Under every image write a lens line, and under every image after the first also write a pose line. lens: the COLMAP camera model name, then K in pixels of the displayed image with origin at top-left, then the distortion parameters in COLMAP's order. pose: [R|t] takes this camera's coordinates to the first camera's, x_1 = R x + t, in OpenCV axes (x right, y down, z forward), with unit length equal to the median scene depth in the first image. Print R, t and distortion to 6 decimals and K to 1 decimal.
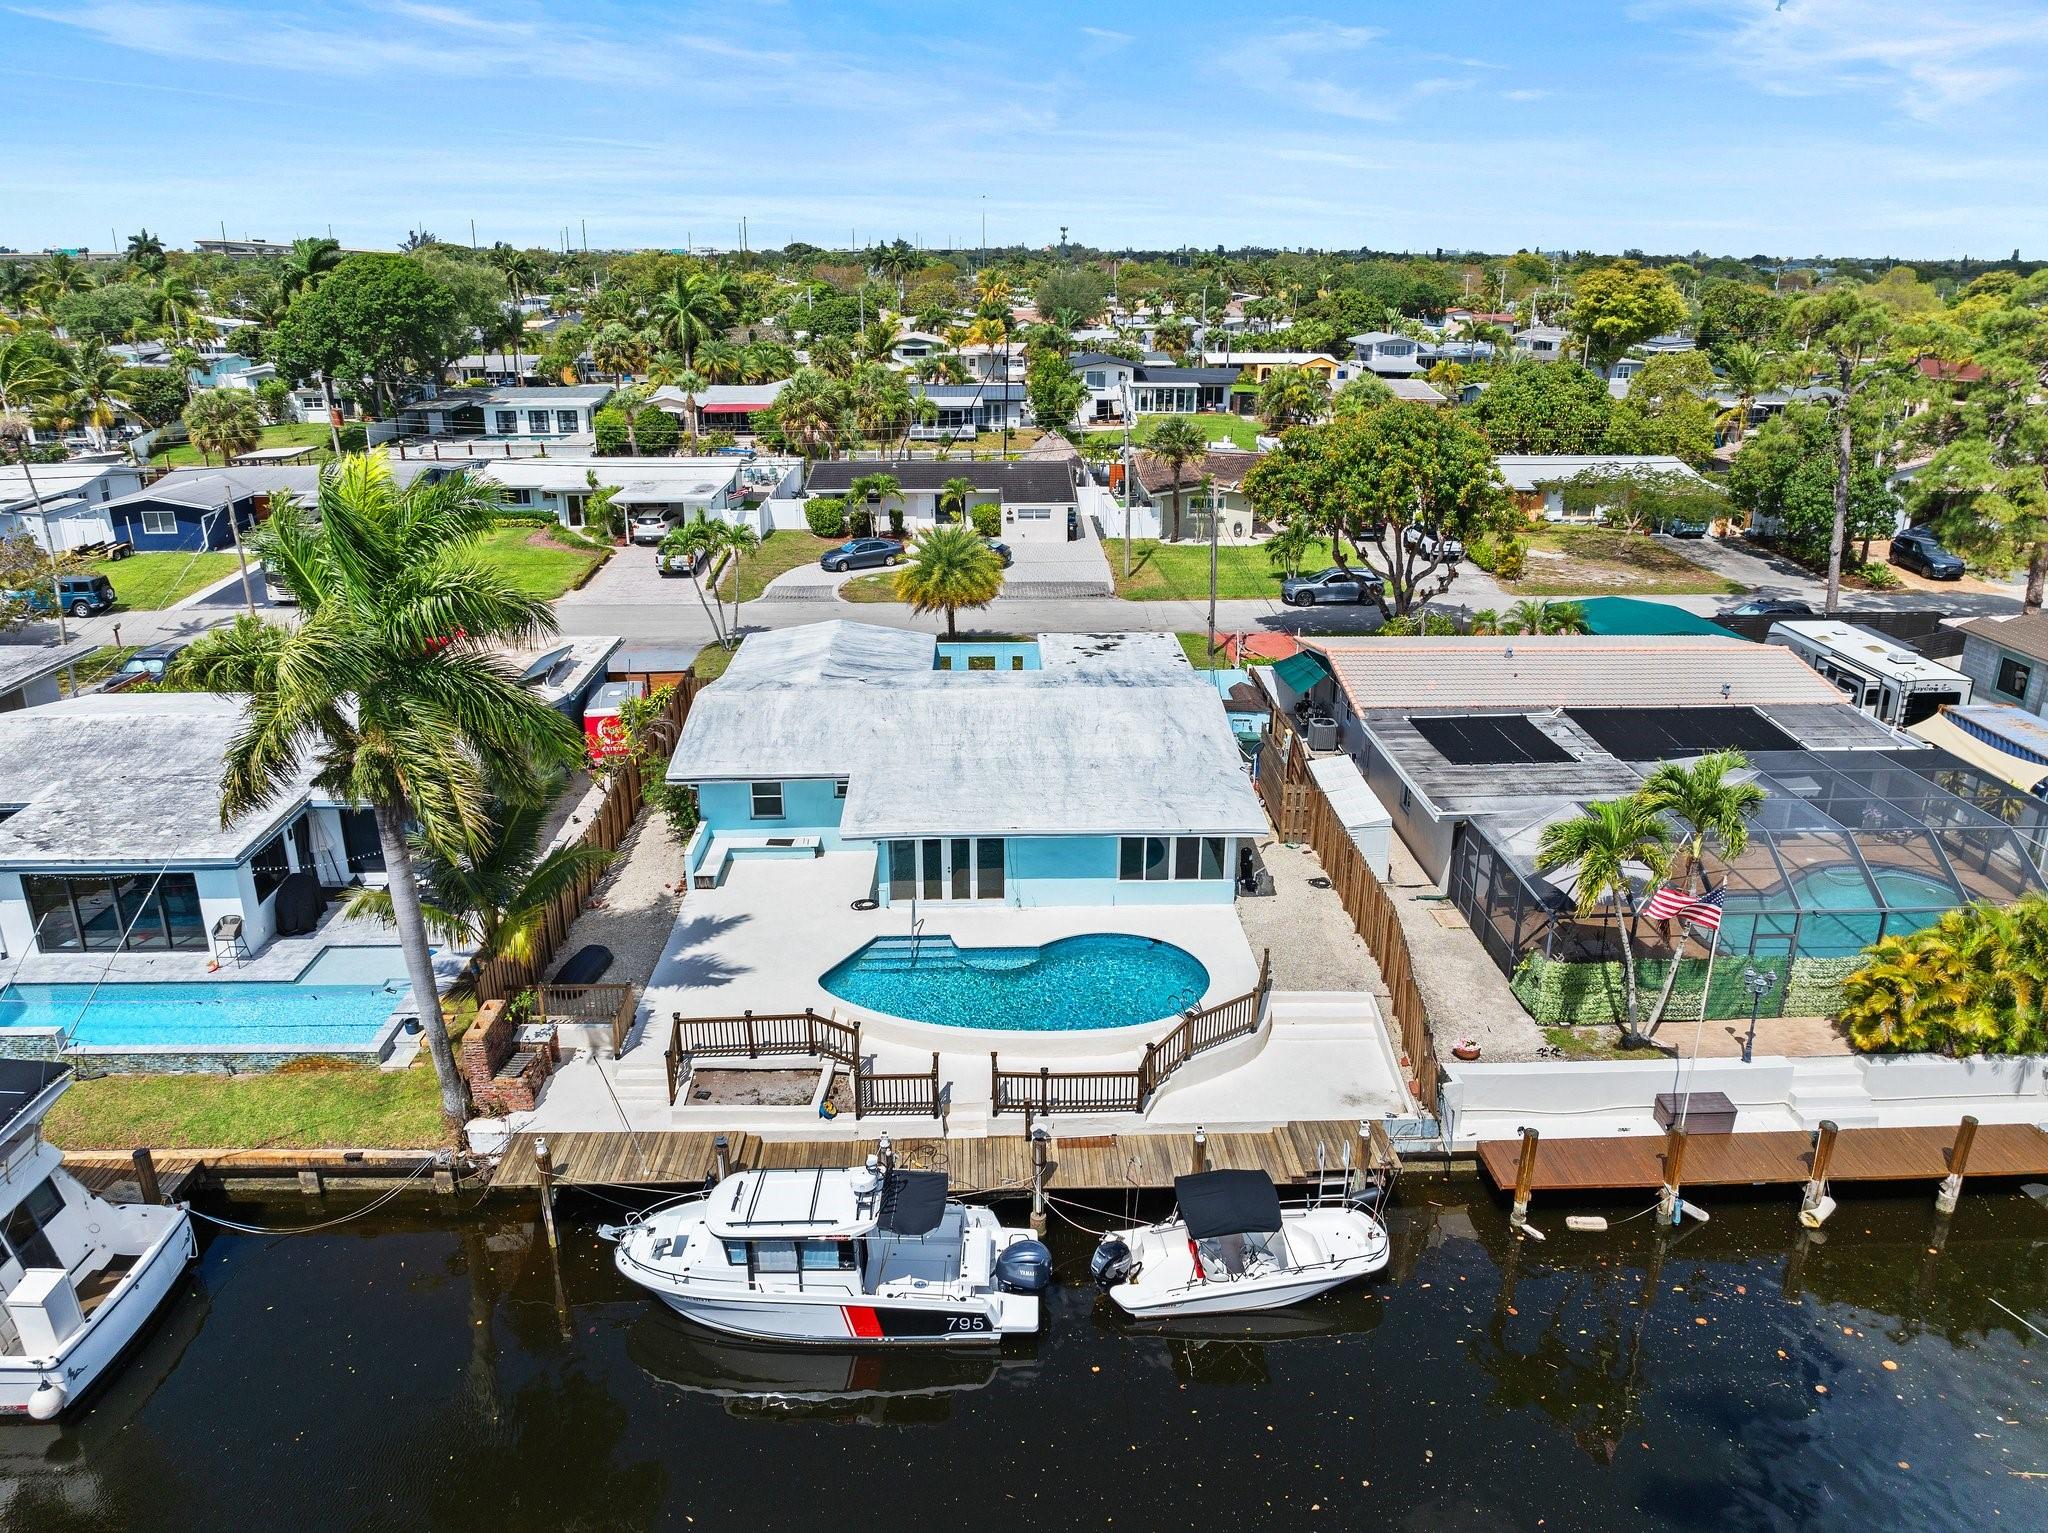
lens RADIAL K [[1422.9, 0, 1024.0], [0, 1422.9, 766.5], [0, 0, 1]] dist [-0.042646, -0.001526]
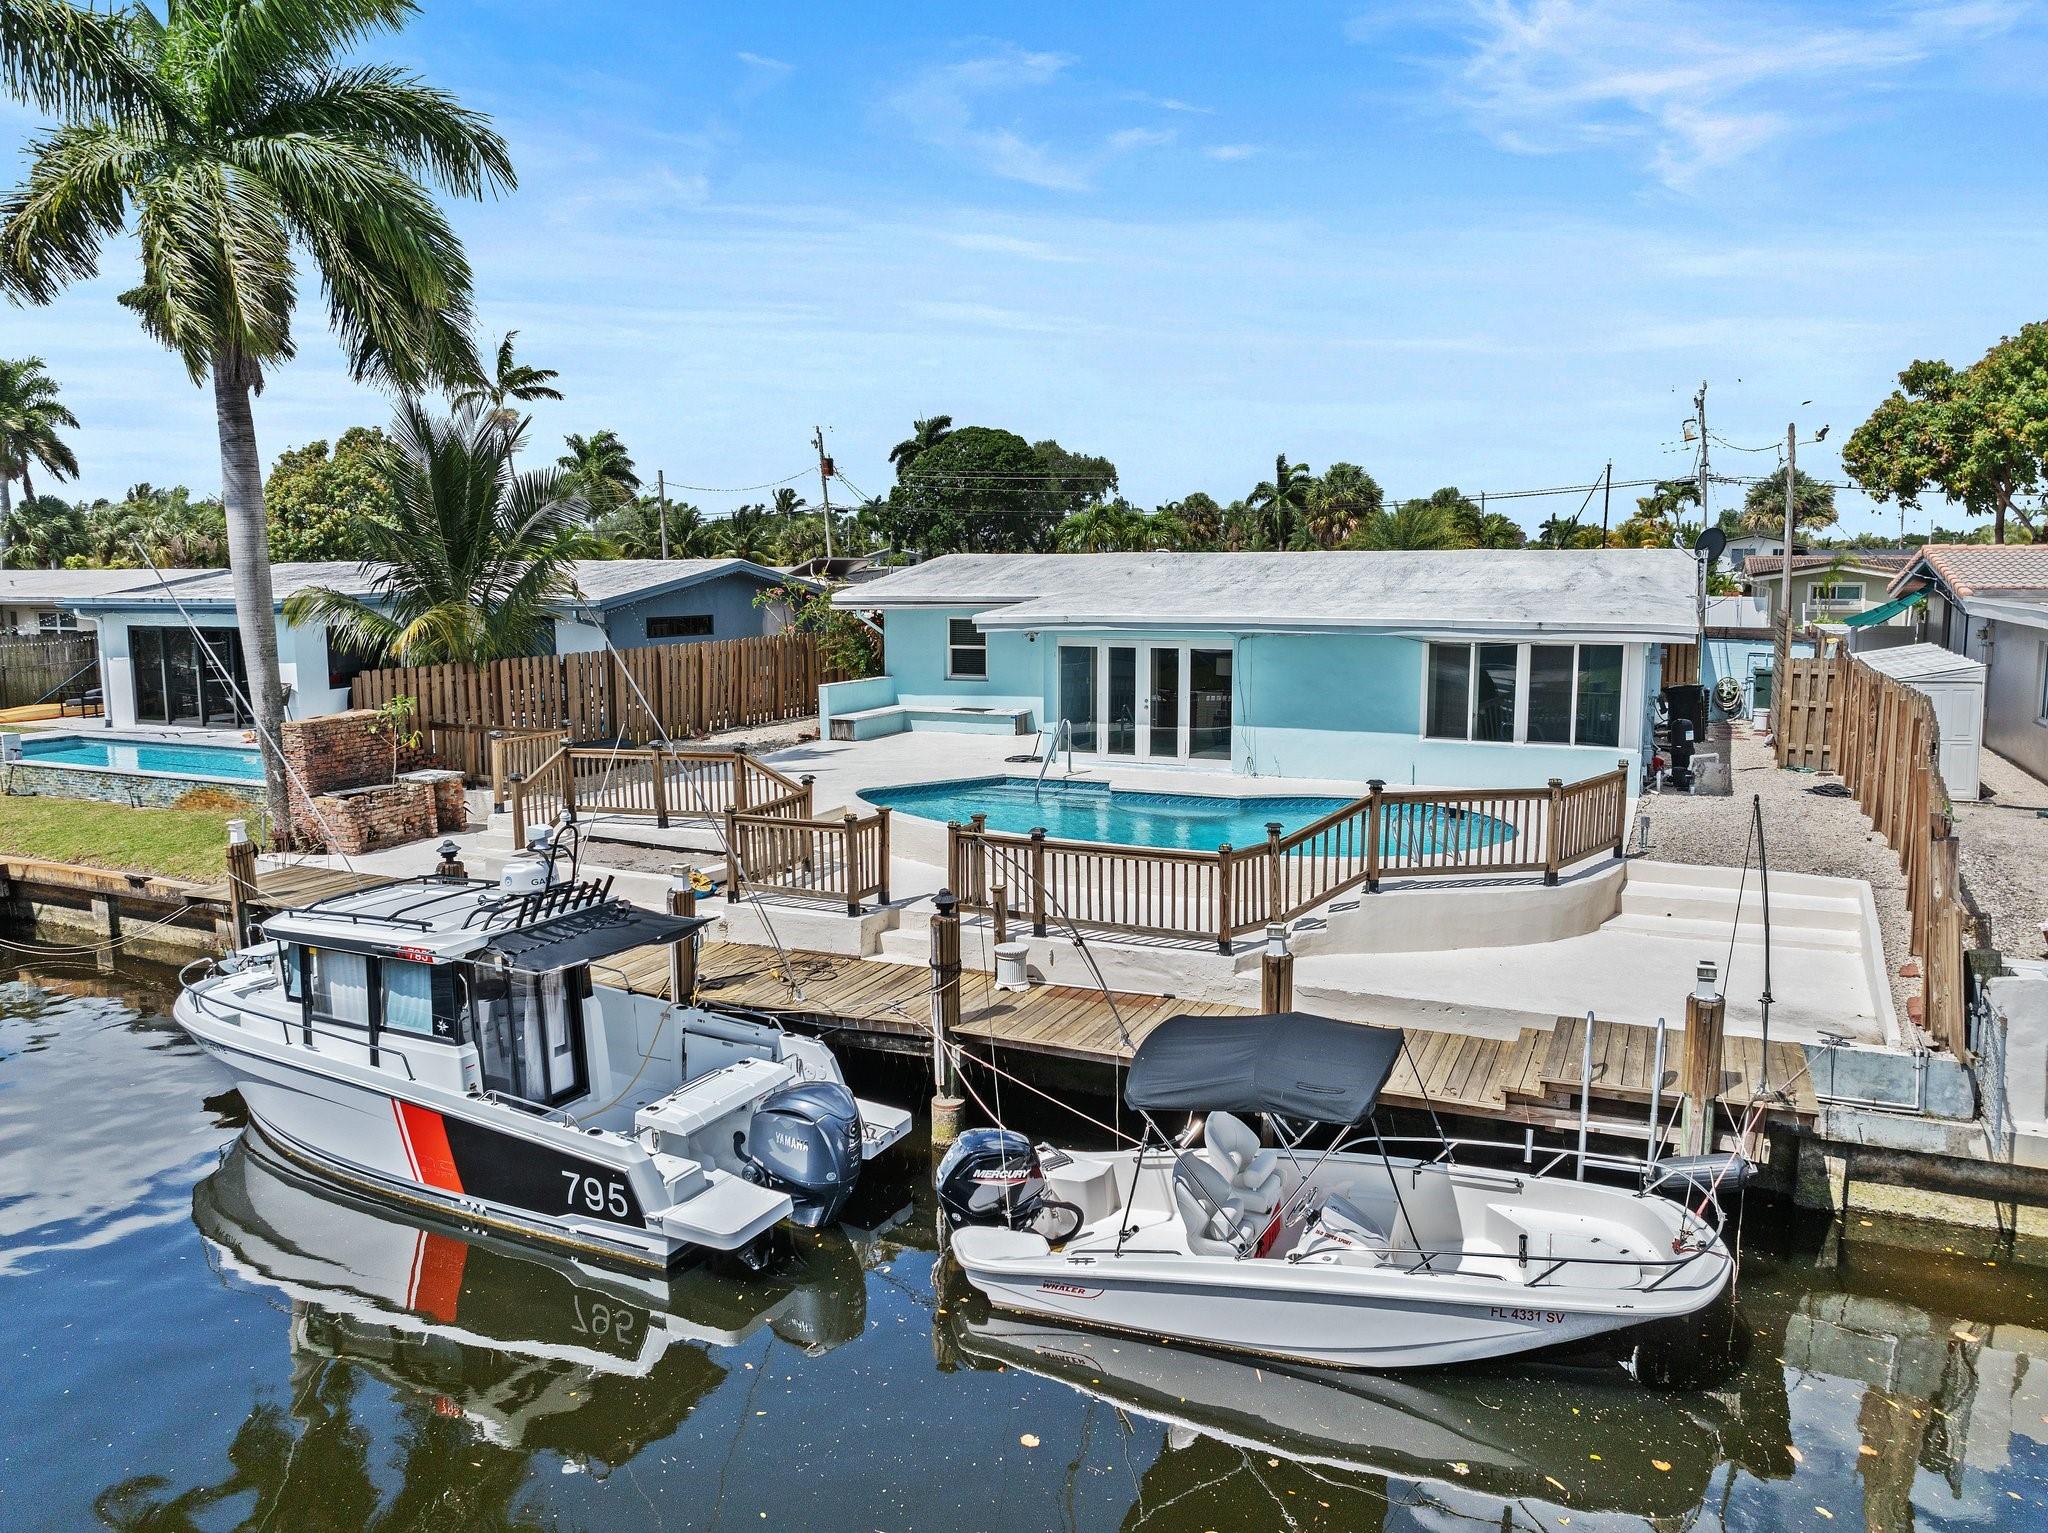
lens RADIAL K [[1422.9, 0, 1024.0], [0, 1422.9, 766.5], [0, 0, 1]] dist [-0.042646, -0.001526]
pose [[0.897527, 0.055900, -0.437401, 0.224785], [-0.141896, 0.975785, -0.166459, 0.271653], [0.417505, 0.211467, 0.883726, 0.545241]]
